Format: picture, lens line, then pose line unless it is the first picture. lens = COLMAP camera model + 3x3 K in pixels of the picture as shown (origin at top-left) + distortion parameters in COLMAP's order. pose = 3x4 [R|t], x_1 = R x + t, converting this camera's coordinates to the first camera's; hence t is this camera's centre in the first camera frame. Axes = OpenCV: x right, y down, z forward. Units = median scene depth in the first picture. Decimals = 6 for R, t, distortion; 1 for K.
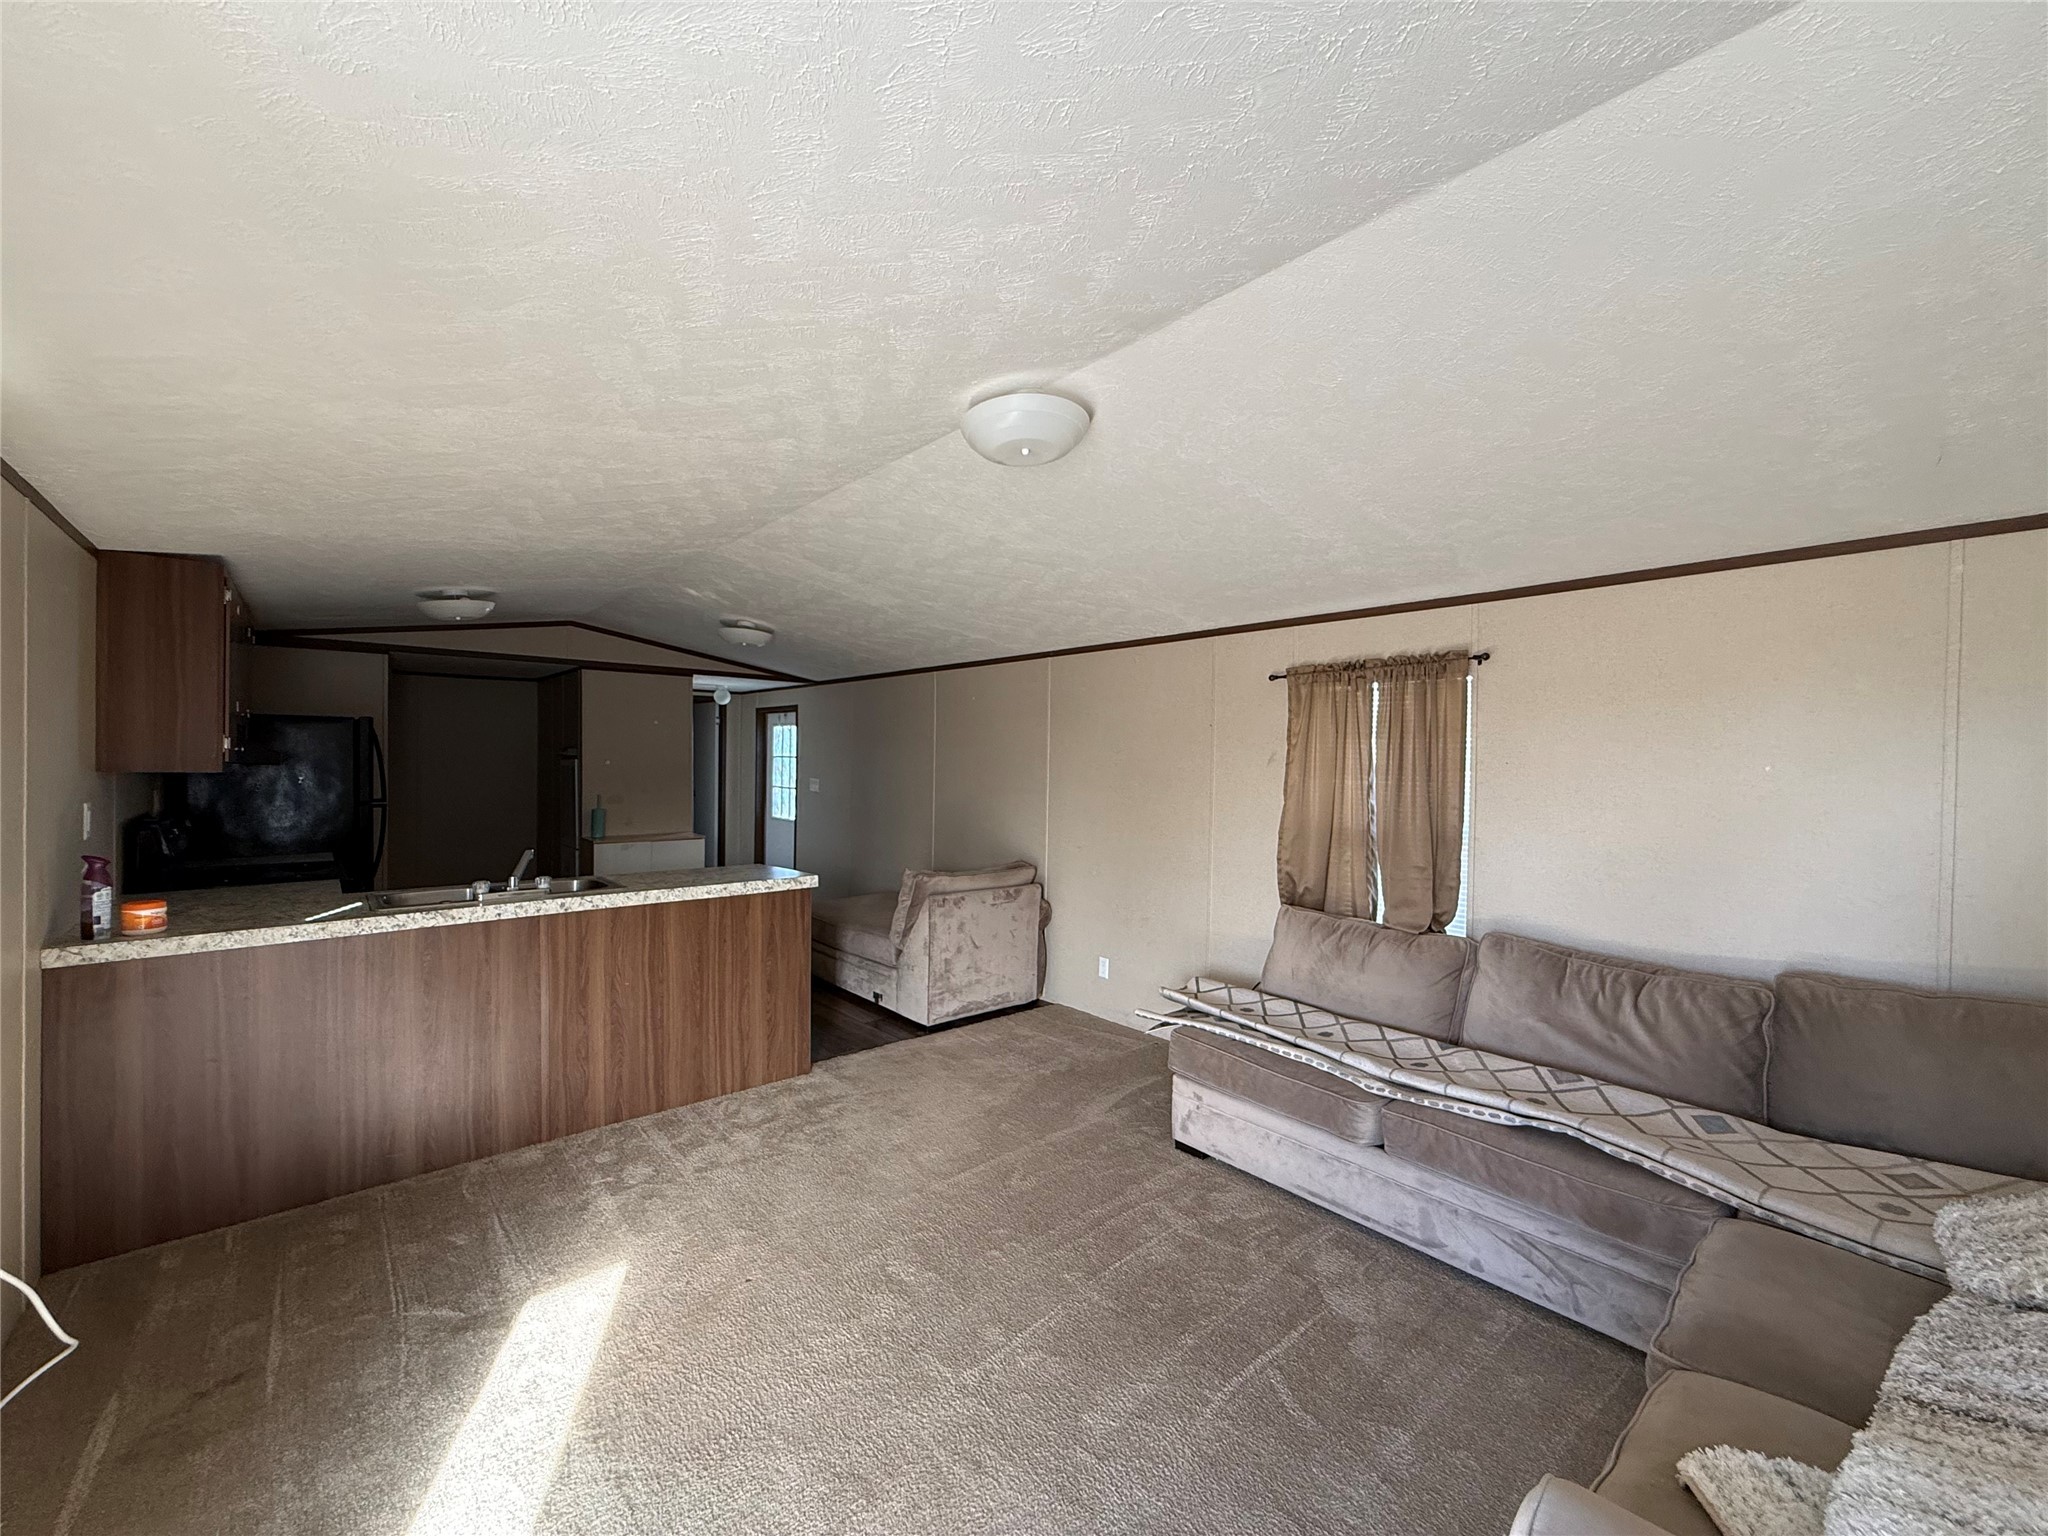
lens RADIAL K [[817.0, 0, 1012.2], [0, 817.0, 765.9], [0, 0, 1]] dist [-0.001415, 0.000165]
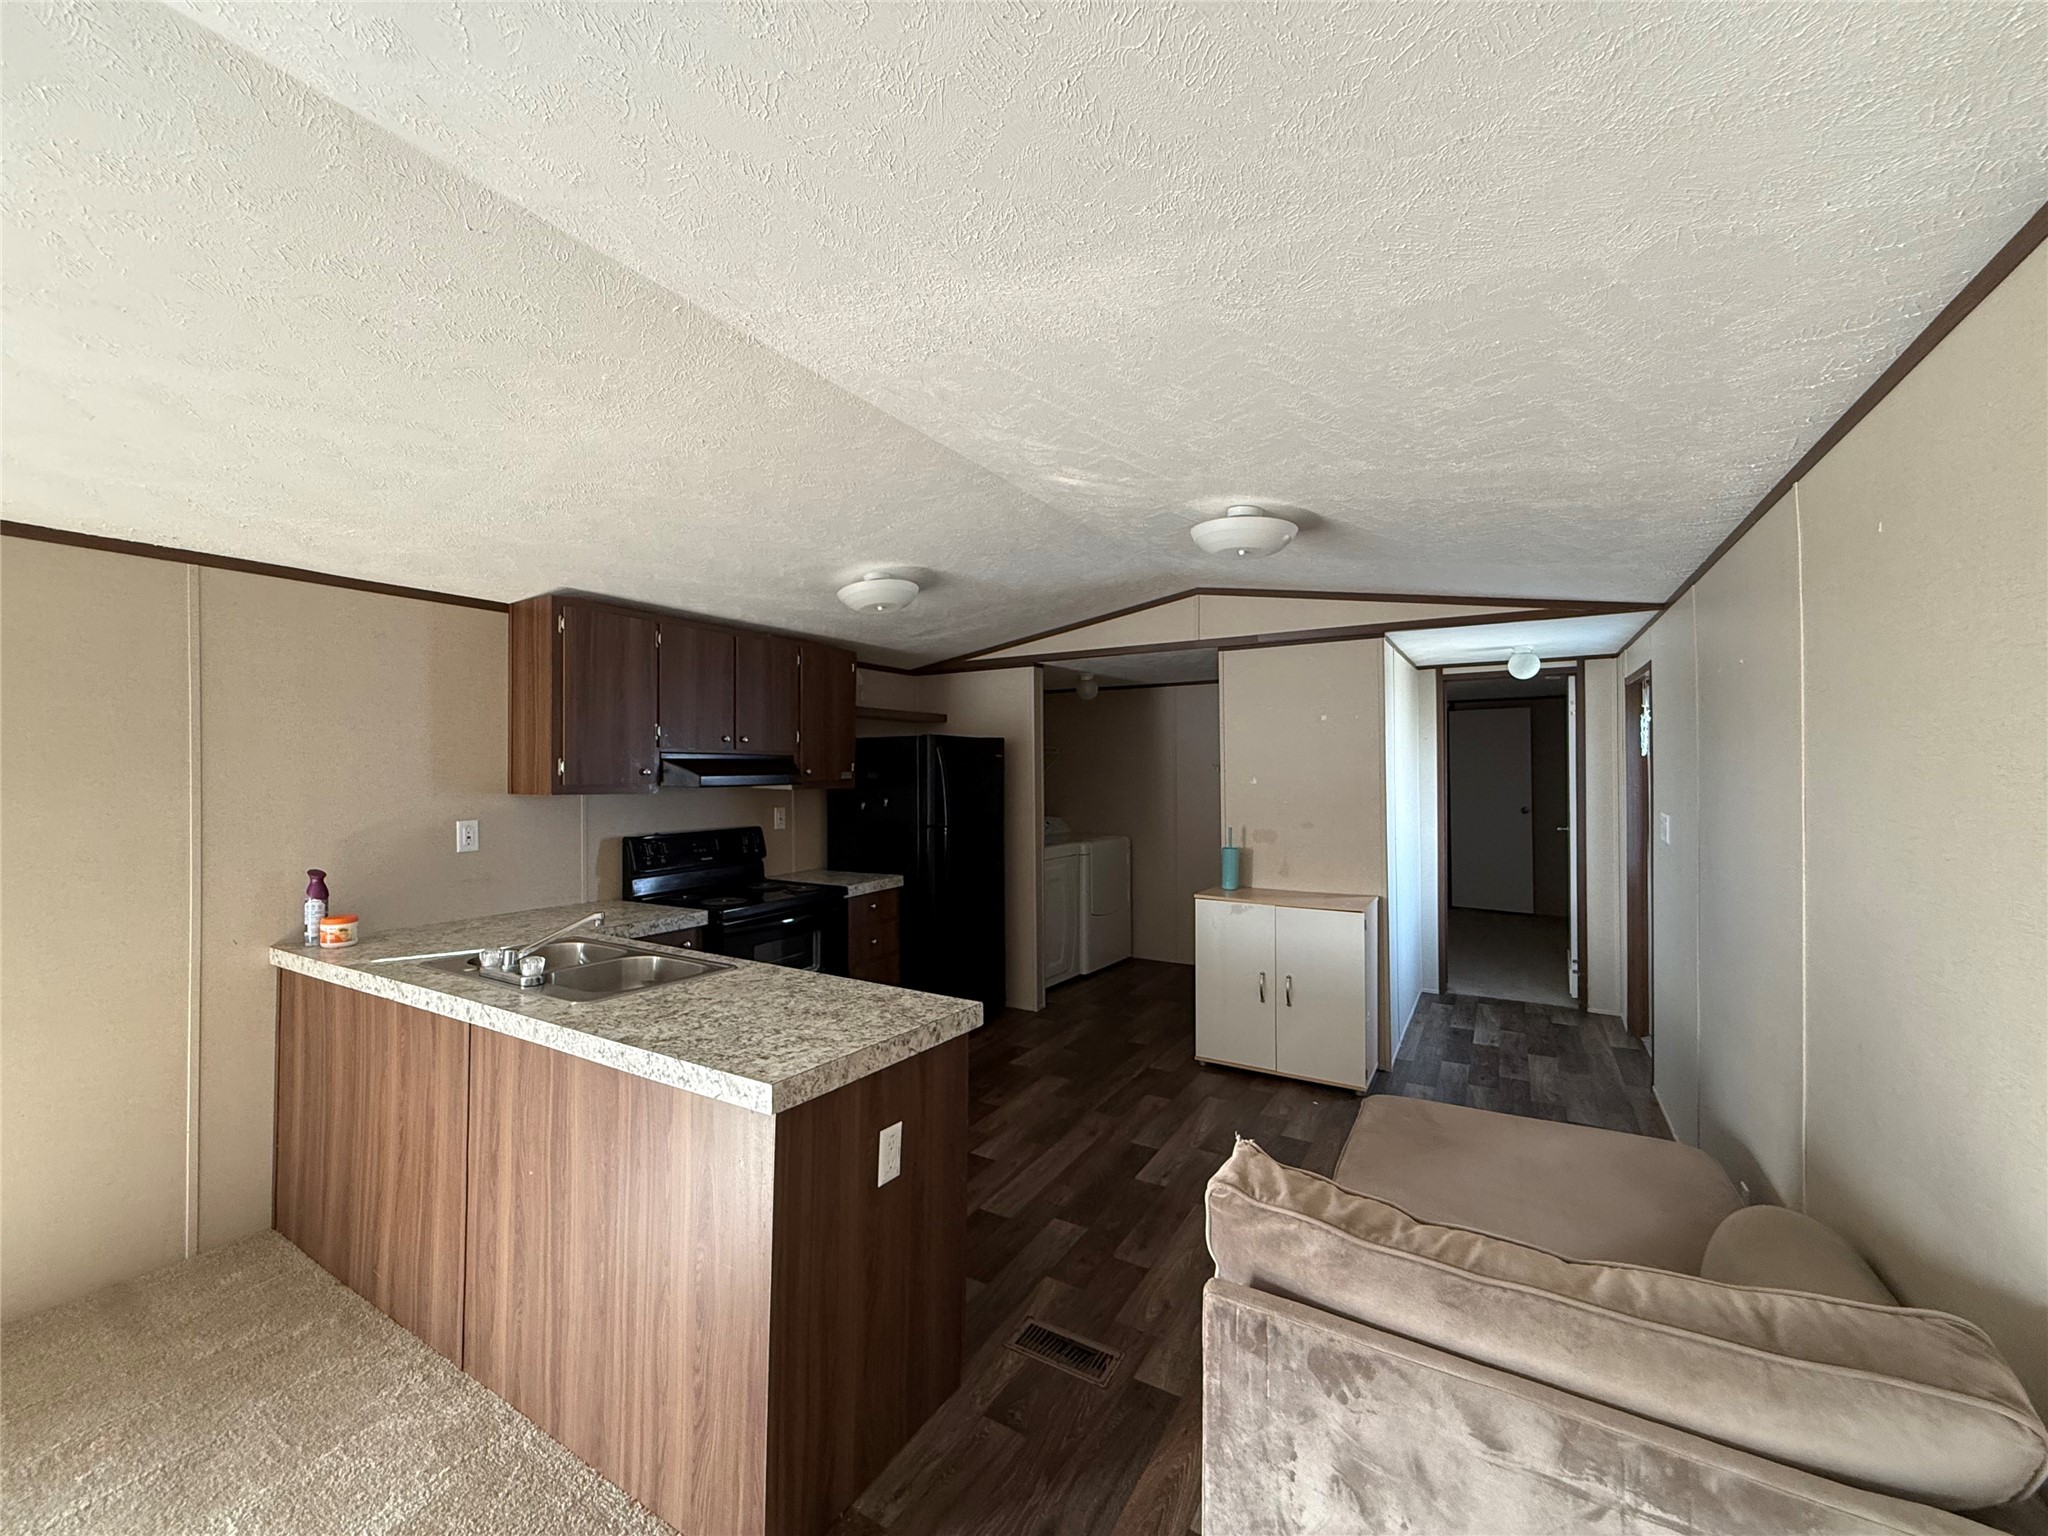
lens RADIAL K [[817.0, 0, 1025.8], [0, 817.0, 767.9], [0, 0, 1]] dist [-0.001415, 0.000165]
pose [[0.331497, -0.015022, -0.943337, 0.230442], [-0.000140, 0.999872, -0.015972, -0.011187], [0.943456, 0.005427, 0.331453, 1.441575]]
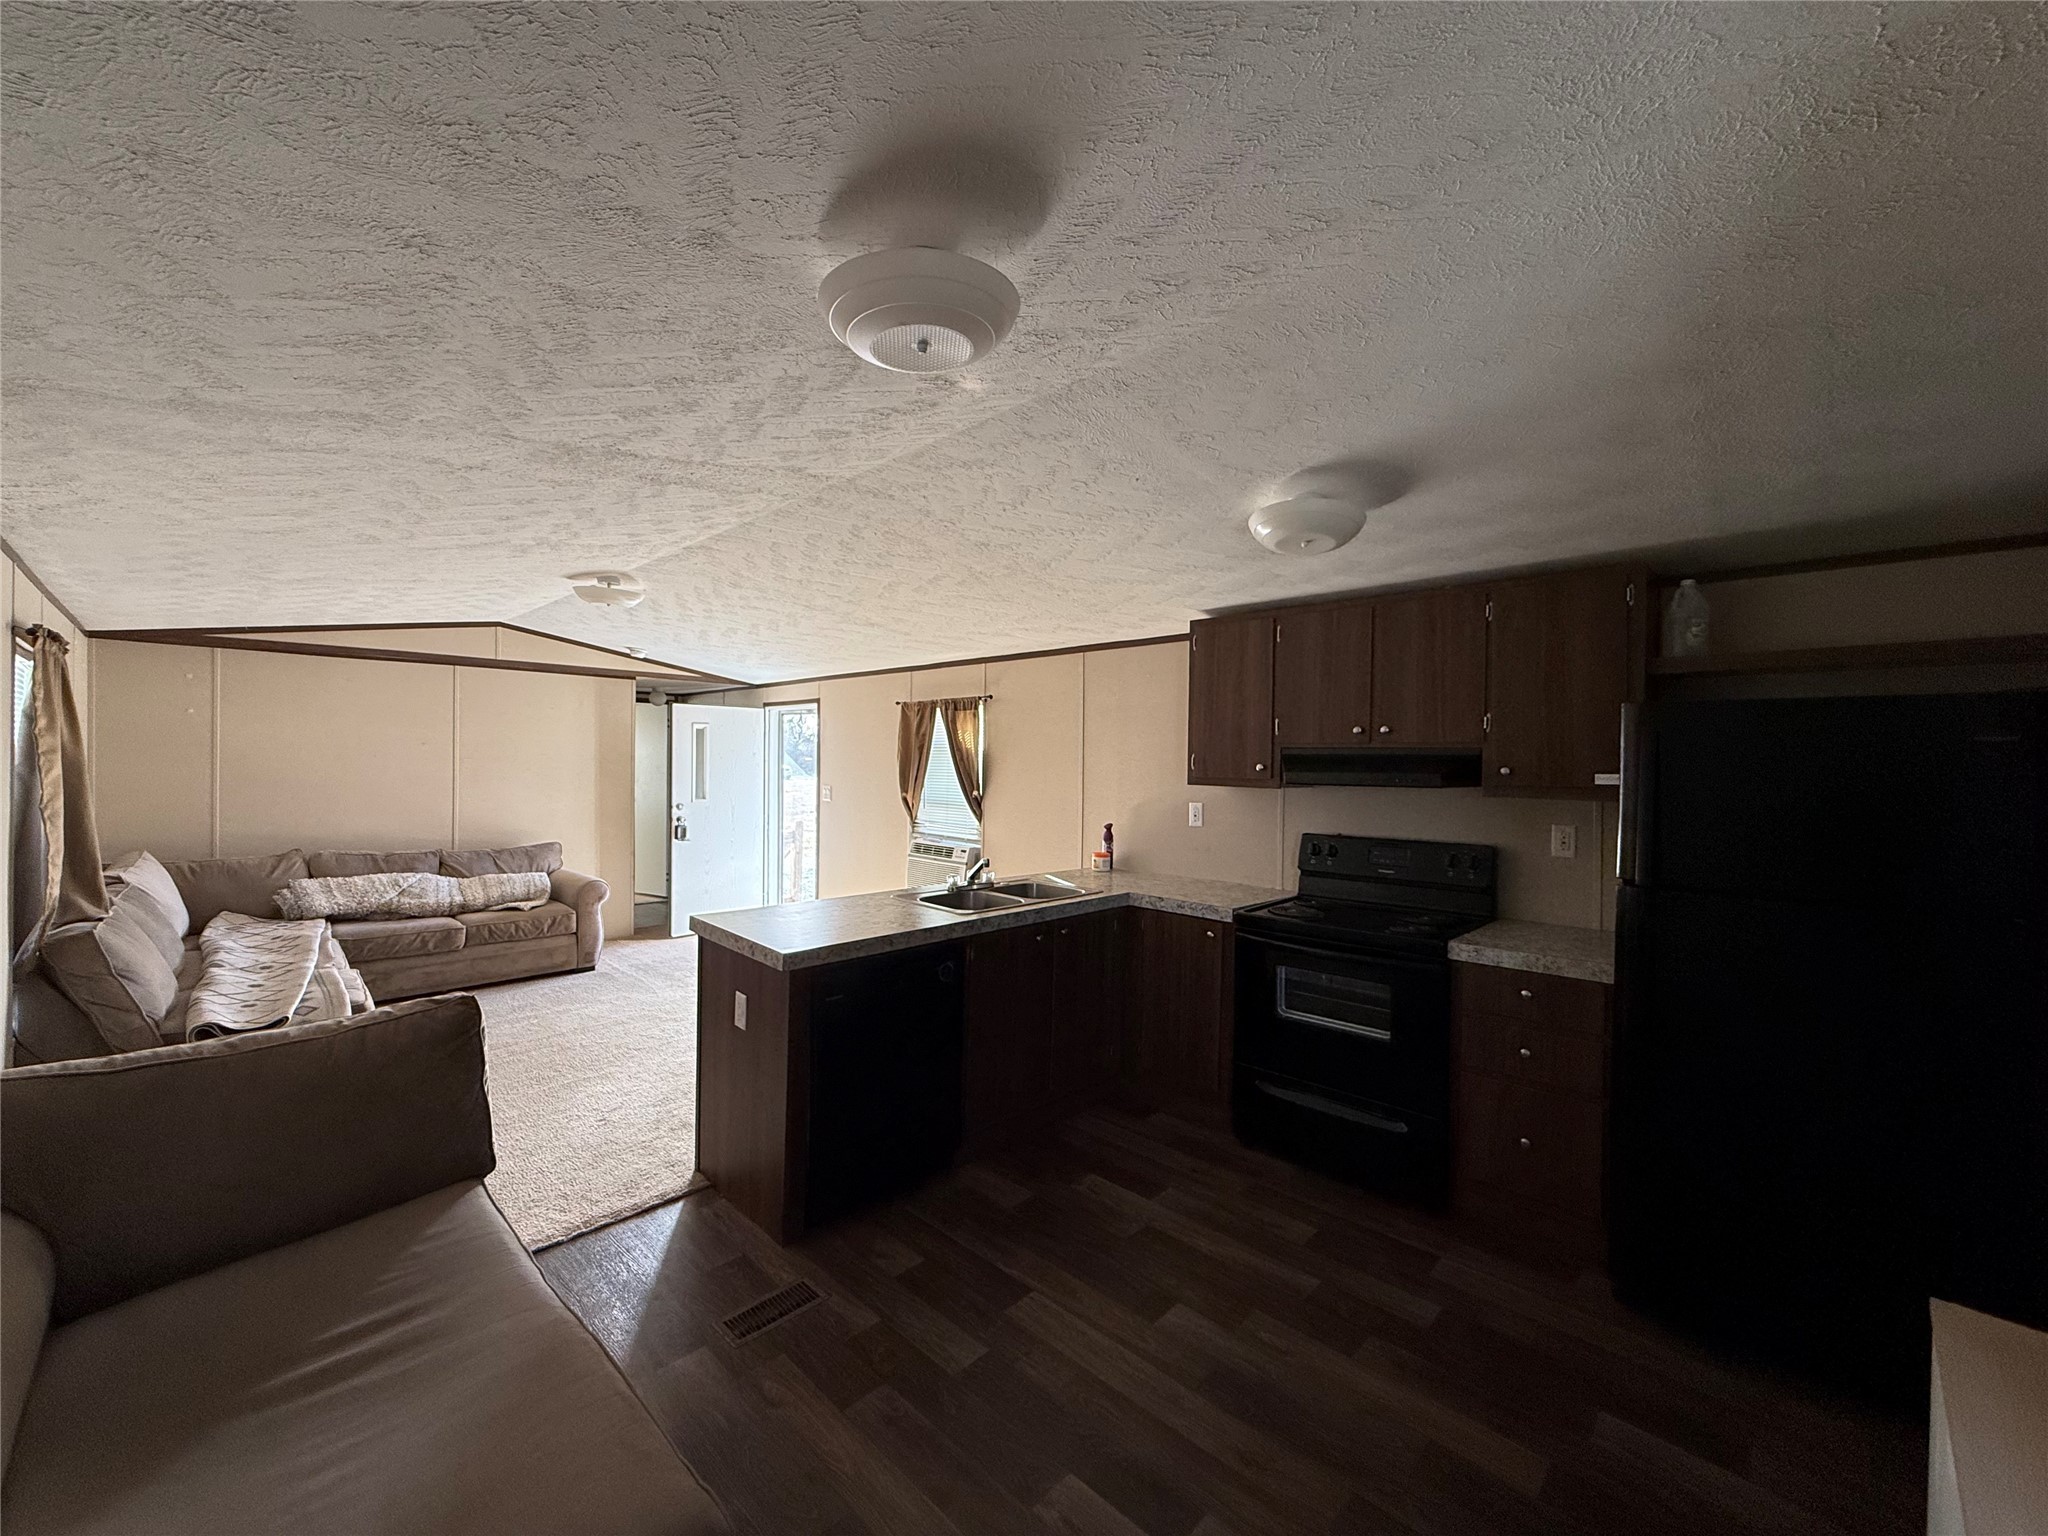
lens RADIAL K [[817.0, 0, 1014.6], [0, 817.0, 766.5], [0, 0, 1]] dist [-0.001415, 0.000165]
pose [[-0.996124, -0.029470, -0.082881, -0.718864], [-0.030150, 0.999521, 0.006966, -0.023750], [0.082636, 0.009438, -0.996535, 2.643762]]
